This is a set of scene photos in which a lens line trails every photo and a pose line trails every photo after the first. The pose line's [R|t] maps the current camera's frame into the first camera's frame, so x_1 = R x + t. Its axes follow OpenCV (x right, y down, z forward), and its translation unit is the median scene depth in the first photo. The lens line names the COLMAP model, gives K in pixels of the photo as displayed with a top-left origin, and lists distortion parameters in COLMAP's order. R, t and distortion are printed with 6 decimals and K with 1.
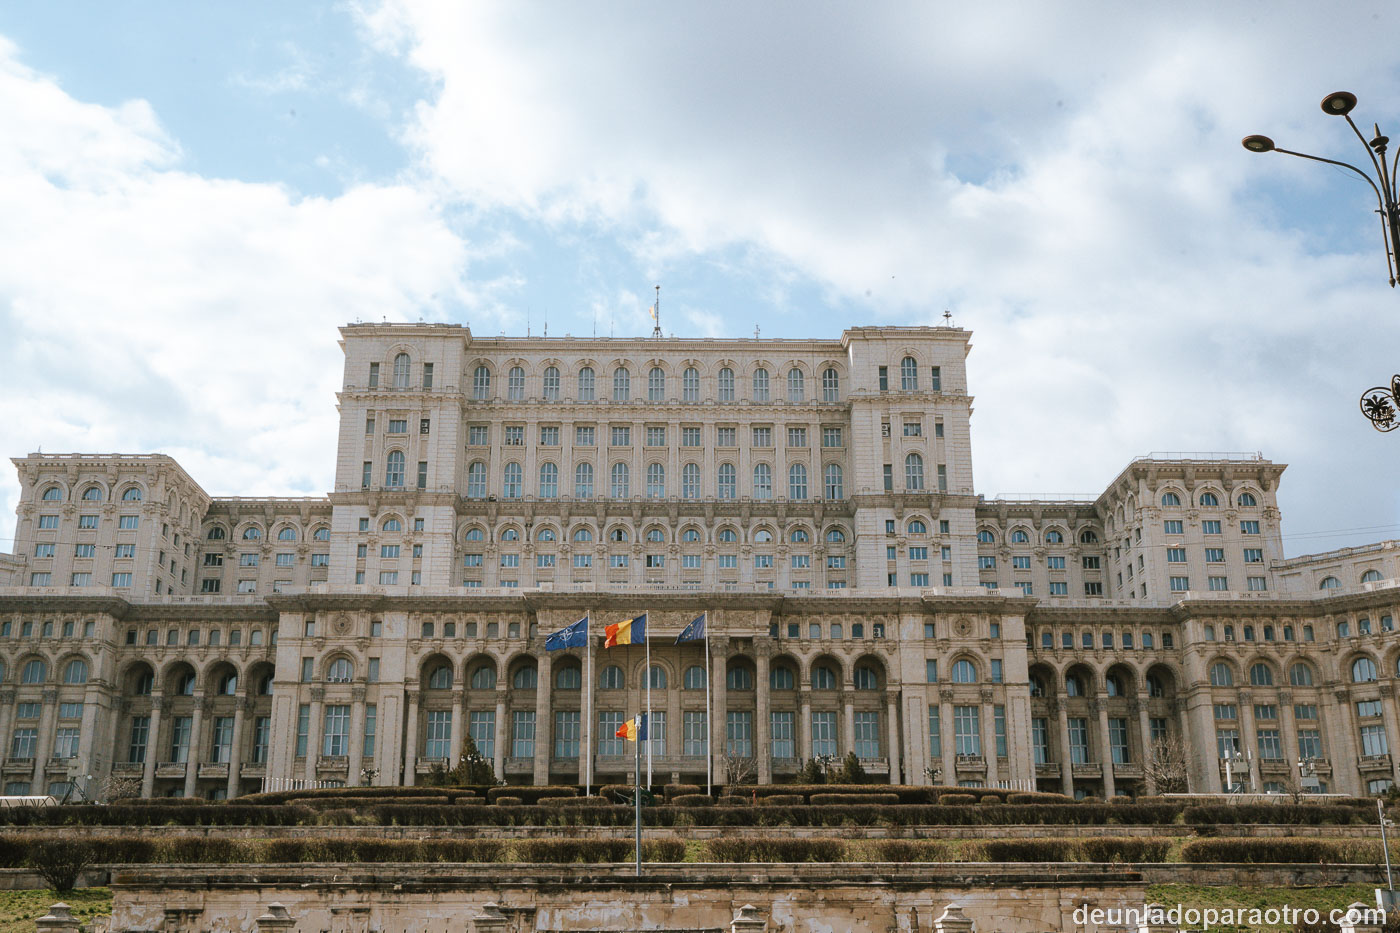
lens RADIAL K [[1539.7, 0, 700.0], [0, 1539.7, 466.5], [0, 0, 1]] dist [-0.042247, 0.020473]
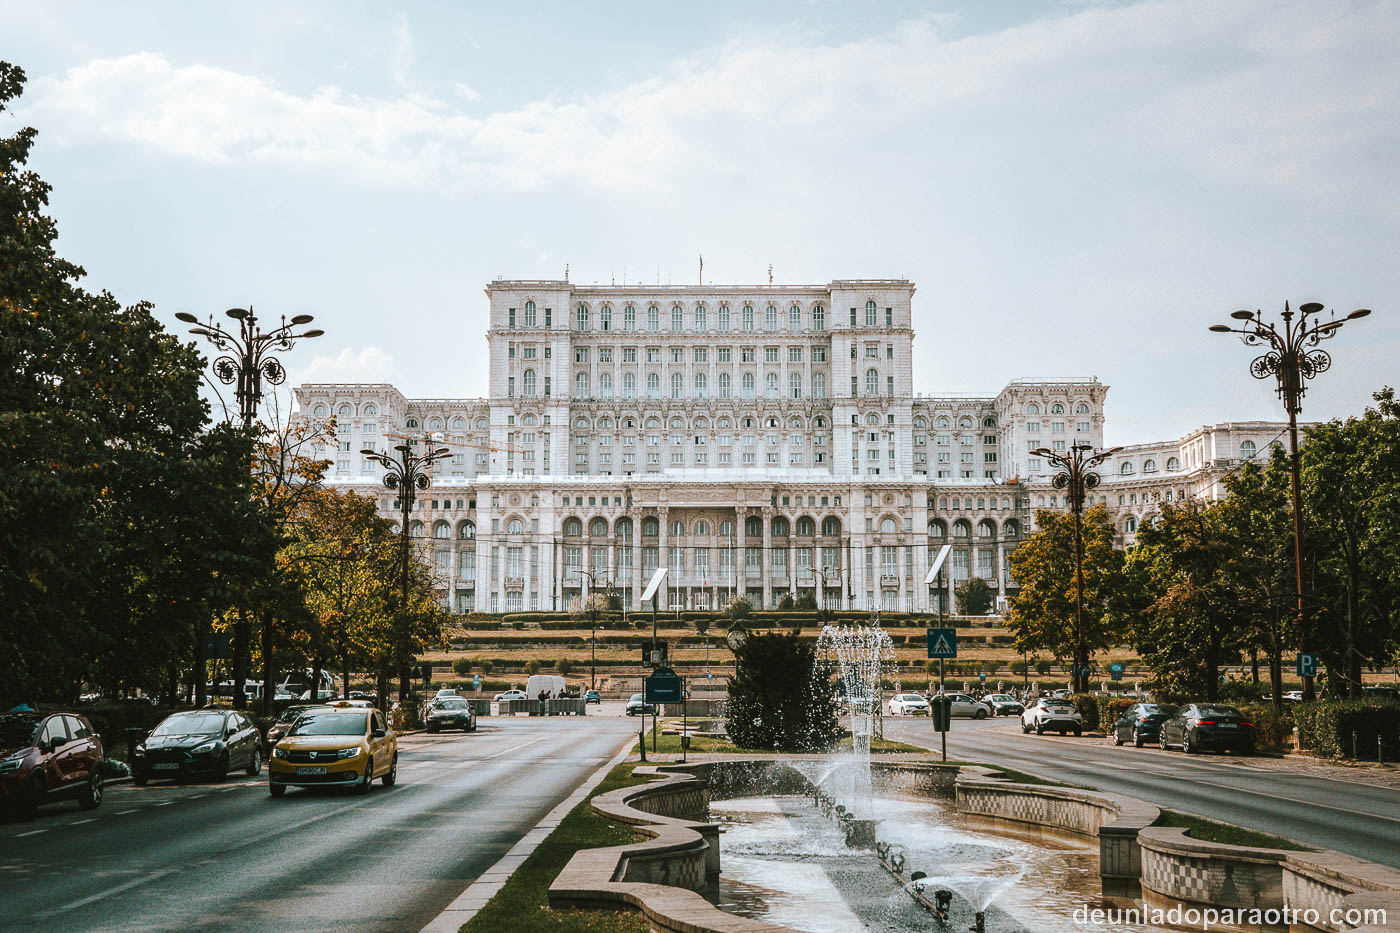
lens RADIAL K [[1770.6, 0, 700.0], [0, 1770.6, 466.5], [0, 0, 1]] dist [0.006298, -0.001554]
pose [[0.999767, -0.001437, -0.021553, 0.008091], [0.005329, 0.983355, 0.181614, -0.236046], [0.020933, -0.181686, 0.983134, -0.741602]]
